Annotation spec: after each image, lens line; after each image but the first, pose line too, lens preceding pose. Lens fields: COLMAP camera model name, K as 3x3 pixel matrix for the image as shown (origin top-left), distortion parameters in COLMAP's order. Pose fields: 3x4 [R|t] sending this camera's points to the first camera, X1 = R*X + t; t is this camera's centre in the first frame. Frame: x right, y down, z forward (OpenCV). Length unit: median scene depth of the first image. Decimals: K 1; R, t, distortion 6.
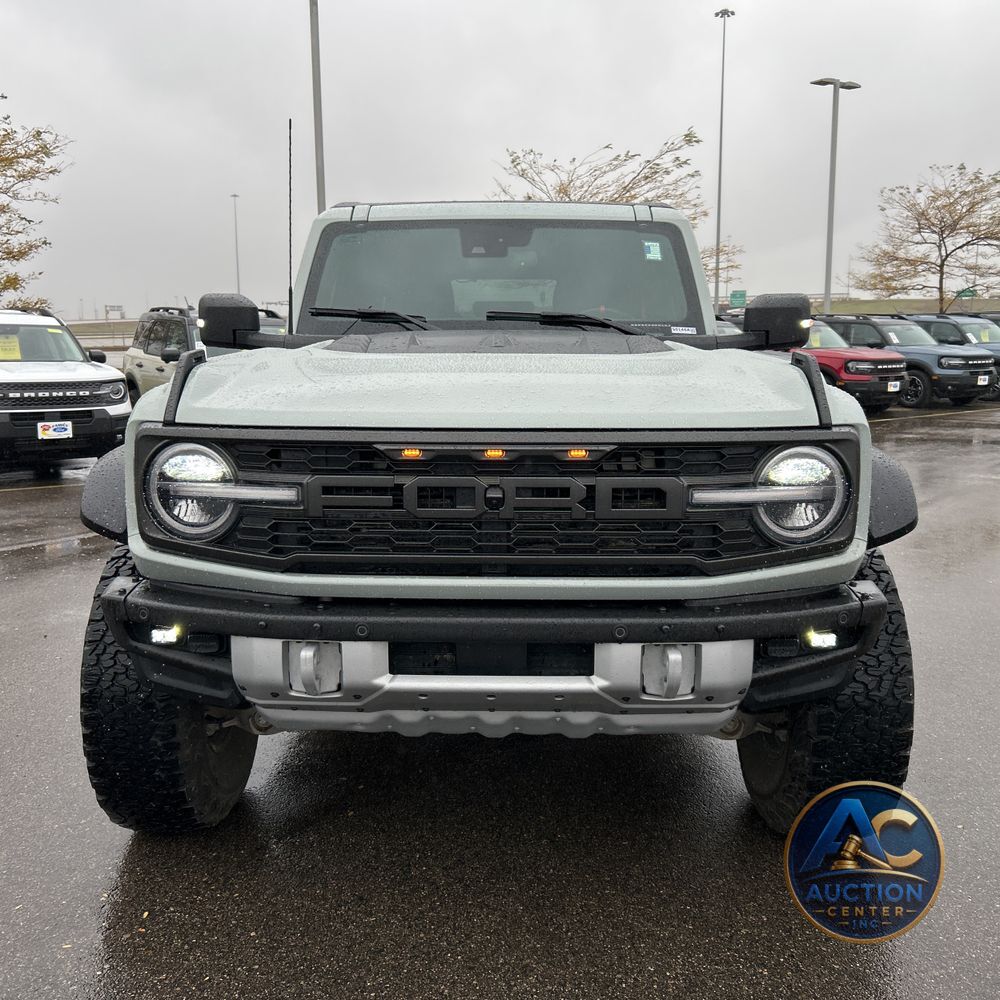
lens RADIAL K [[1034.1, 0, 503.9], [0, 1034.1, 495.6], [0, 0, 1]] dist [0.104521, -0.221441]
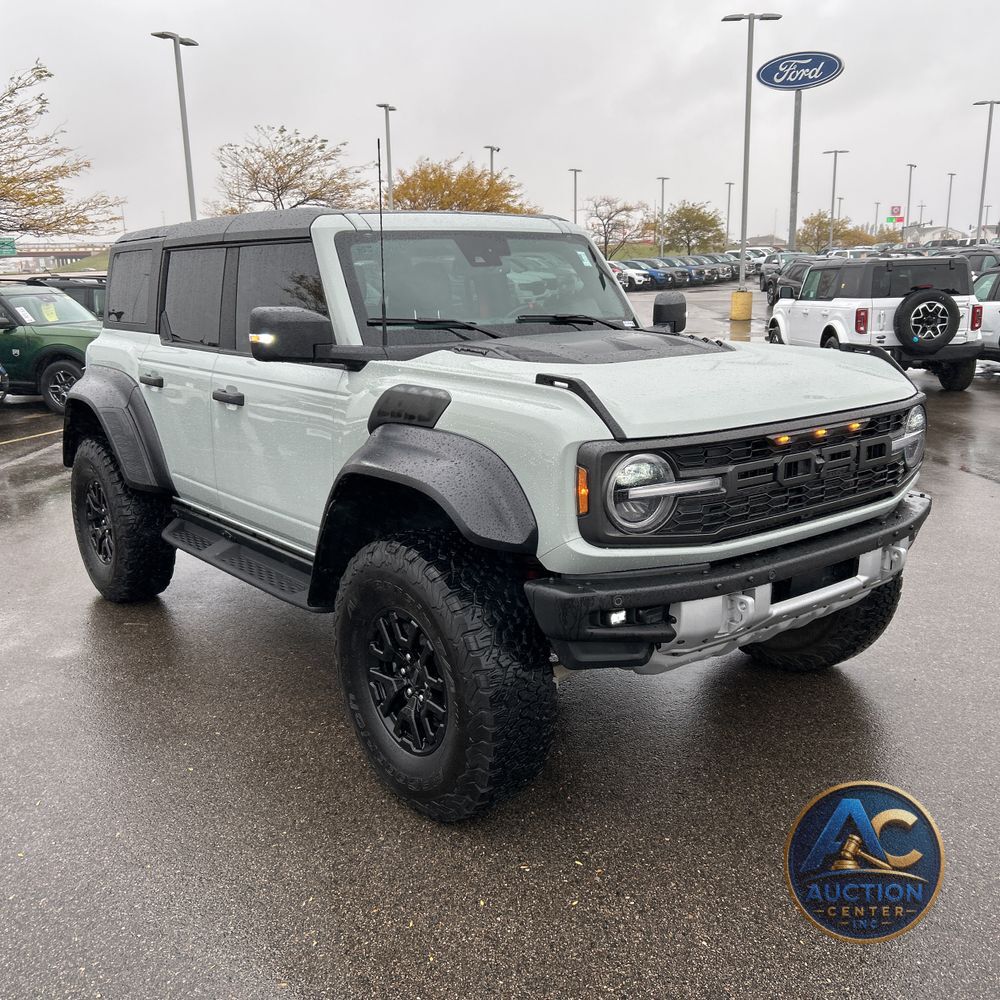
lens RADIAL K [[1021.5, 0, 517.5], [0, 1021.5, 502.9], [0, 0, 1]] dist [0.129670, -0.226216]
pose [[0.765306, -0.156588, 0.624329, -0.727894], [0.120175, 0.987662, 0.100405, -0.081833], [-0.632348, -0.001812, 0.774682, 0.107073]]
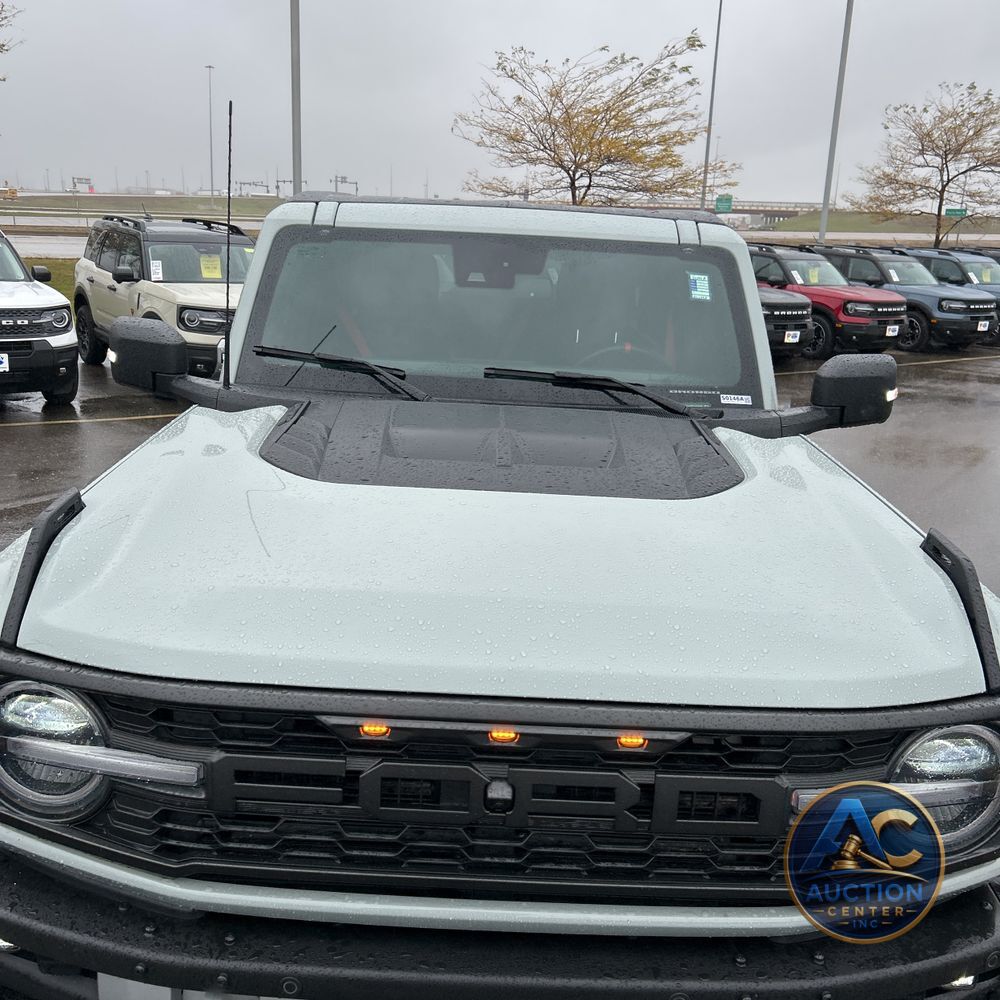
lens RADIAL K [[1022.8, 0, 490.7], [0, 1022.8, 488.6], [0, 0, 1]] dist [0.078107, -0.135570]
pose [[0.998789, 0.044843, 0.020244, -0.022011], [-0.046636, 0.993980, 0.099144, -0.155347], [-0.015676, -0.099968, 0.994867, 0.225189]]
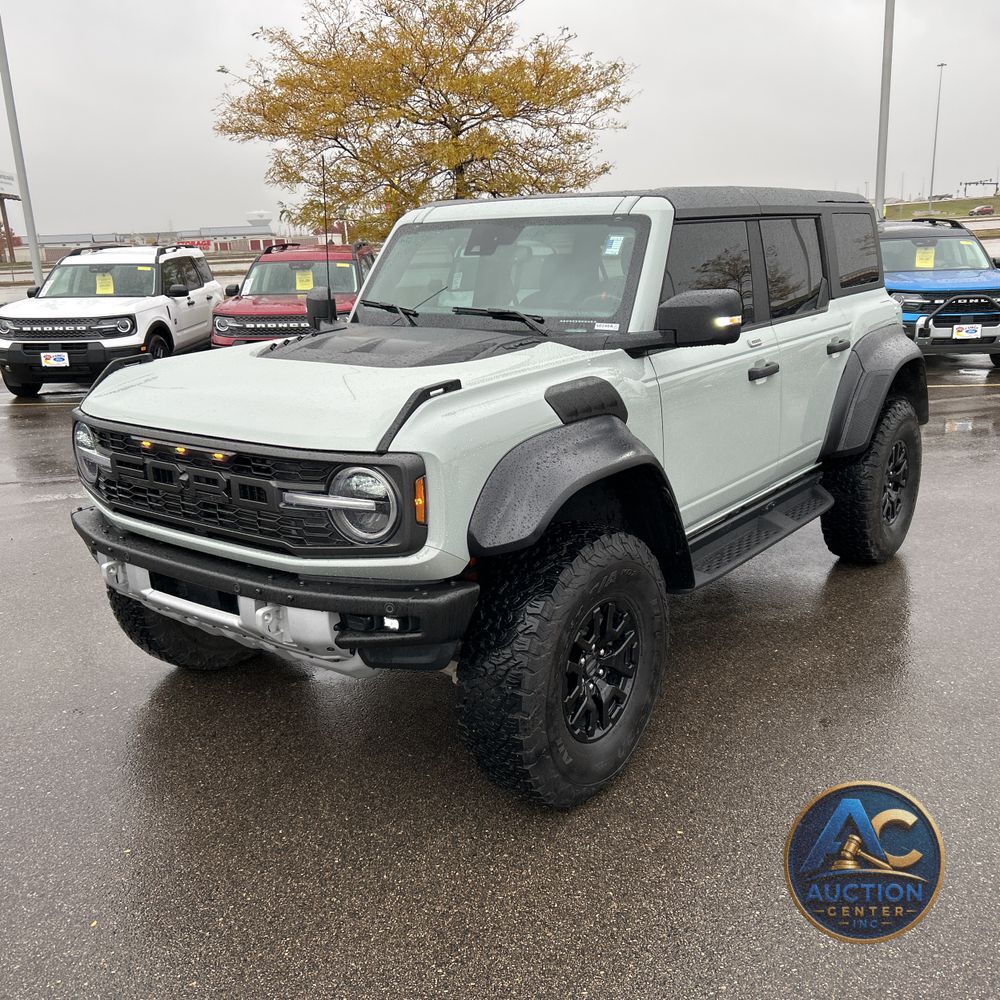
lens RADIAL K [[1021.5, 0, 517.5], [0, 1021.5, 502.9], [0, 0, 1]] dist [0.129670, -0.226216]
pose [[0.799234, 0.129531, -0.586895, 0.721213], [-0.060769, 0.988912, 0.135503, -0.113213], [0.597939, -0.072634, 0.798244, 0.085072]]
